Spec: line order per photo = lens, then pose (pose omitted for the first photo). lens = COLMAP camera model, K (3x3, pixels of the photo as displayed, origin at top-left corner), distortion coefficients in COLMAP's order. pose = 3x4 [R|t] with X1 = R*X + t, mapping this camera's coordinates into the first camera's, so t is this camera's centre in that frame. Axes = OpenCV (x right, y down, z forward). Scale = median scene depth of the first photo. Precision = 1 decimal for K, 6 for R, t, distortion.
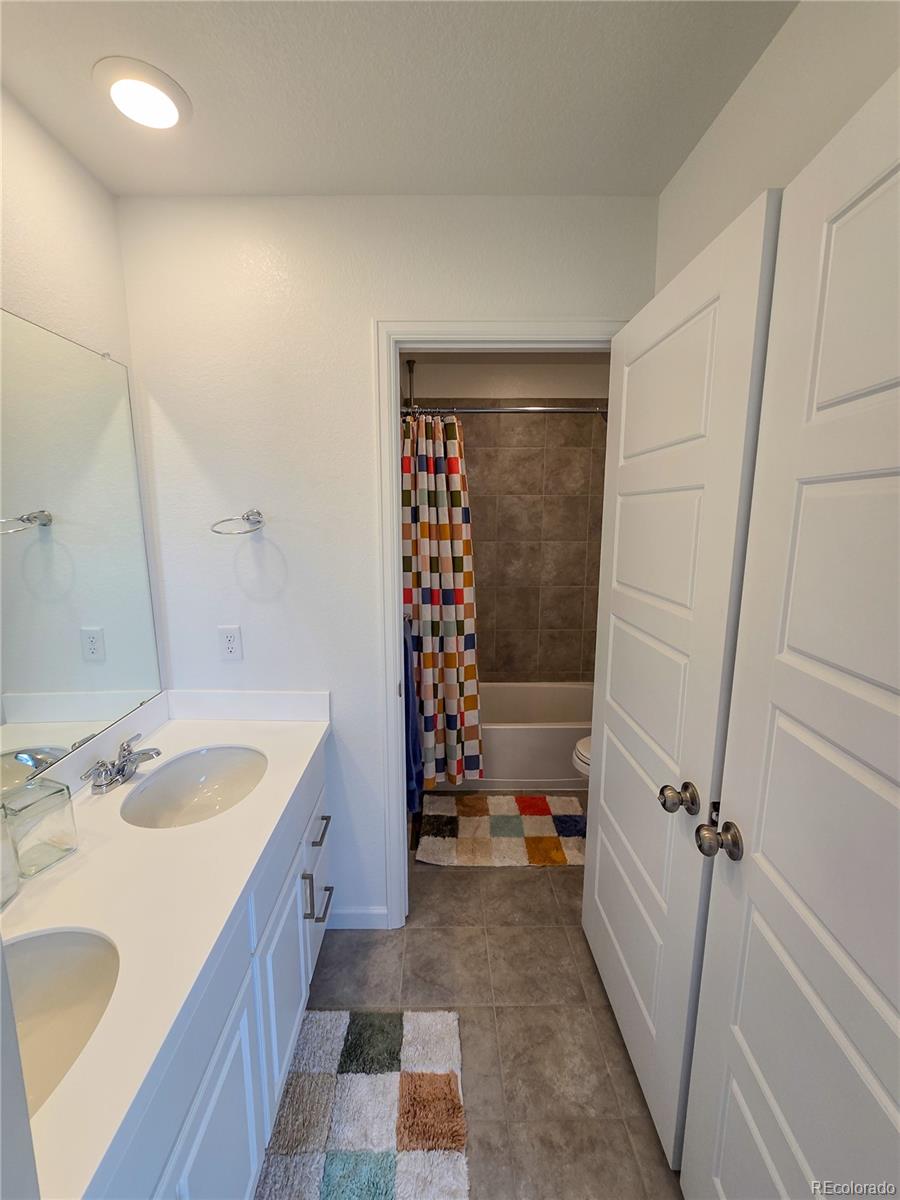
lens RADIAL K [[492.8, 0, 448.8], [0, 492.8, 598.9], [0, 0, 1]] dist [-0.005858, 0.001476]
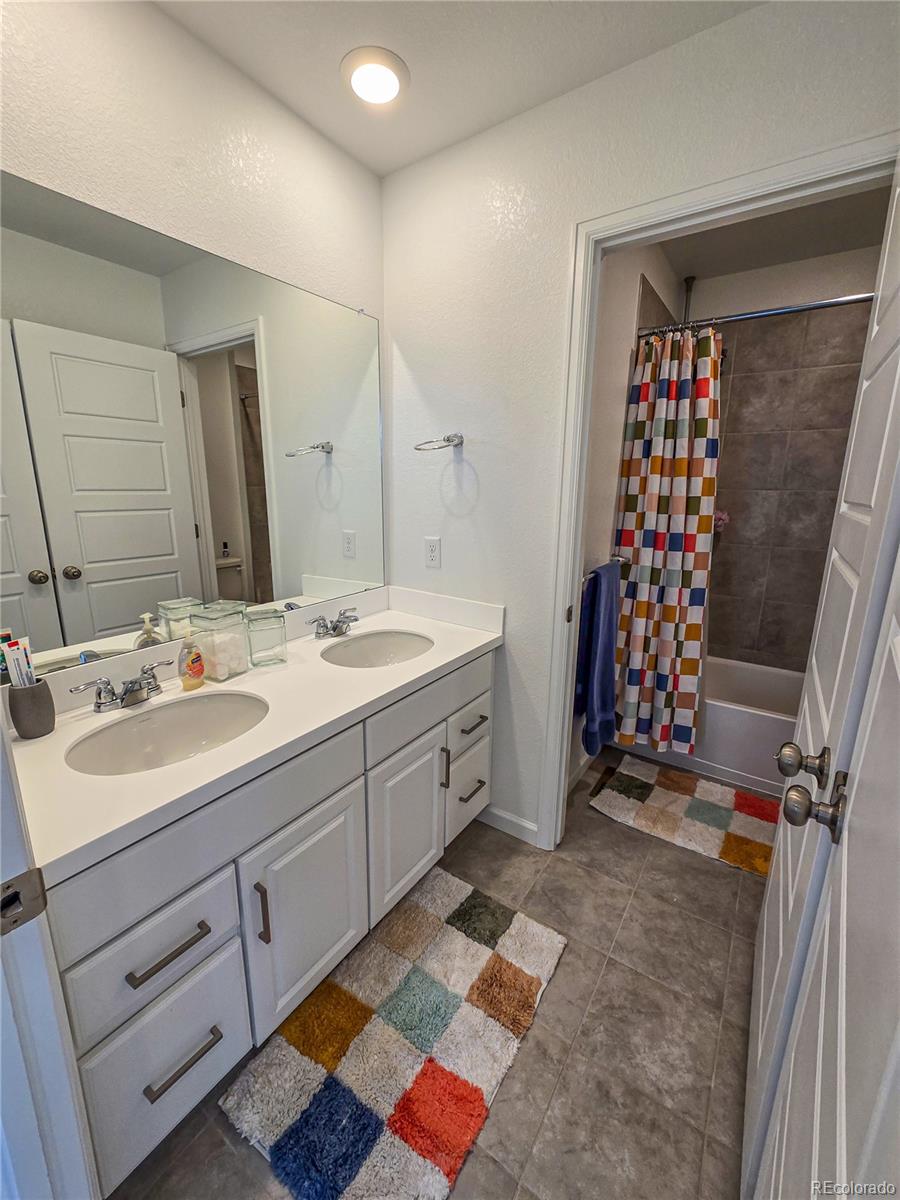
lens RADIAL K [[492.8, 0, 439.3], [0, 492.8, 596.9], [0, 0, 1]] dist [-0.005858, 0.001476]
pose [[0.813691, 0.136859, -0.564956, 0.213396], [-0.105867, 0.990525, 0.087475, 0.078454], [0.571575, -0.011367, 0.820471, 0.038646]]
